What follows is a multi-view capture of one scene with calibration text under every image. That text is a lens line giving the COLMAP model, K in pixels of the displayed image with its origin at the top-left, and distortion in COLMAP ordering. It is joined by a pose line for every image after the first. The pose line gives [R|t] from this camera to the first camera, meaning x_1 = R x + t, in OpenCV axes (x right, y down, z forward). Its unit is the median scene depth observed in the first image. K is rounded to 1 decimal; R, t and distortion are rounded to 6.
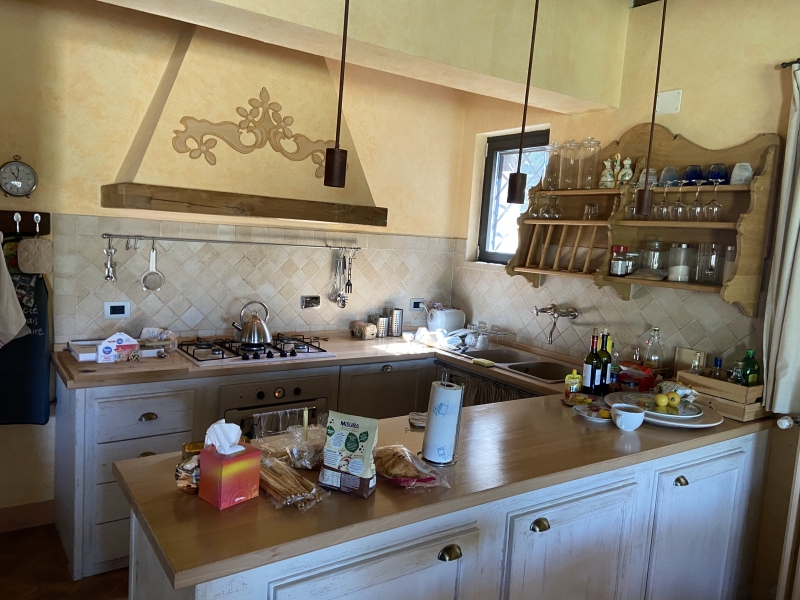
lens RADIAL K [[602.7, 0, 400.2], [0, 602.7, 305.9], [0, 0, 1]] dist [0.071160, -0.054061]
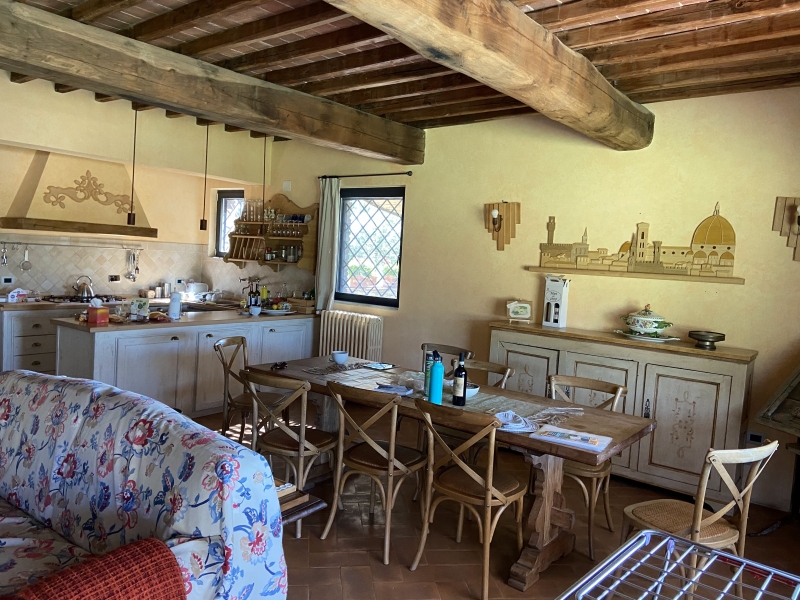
lens RADIAL K [[602.7, 0, 405.4], [0, 602.7, 299.5], [0, 0, 1]] dist [0.071160, -0.054061]
pose [[0.945120, -0.031731, 0.325180, 0.089064], [0.040128, 0.999011, -0.019148, 0.140119], [-0.324251, 0.031146, 0.945458, -1.136590]]
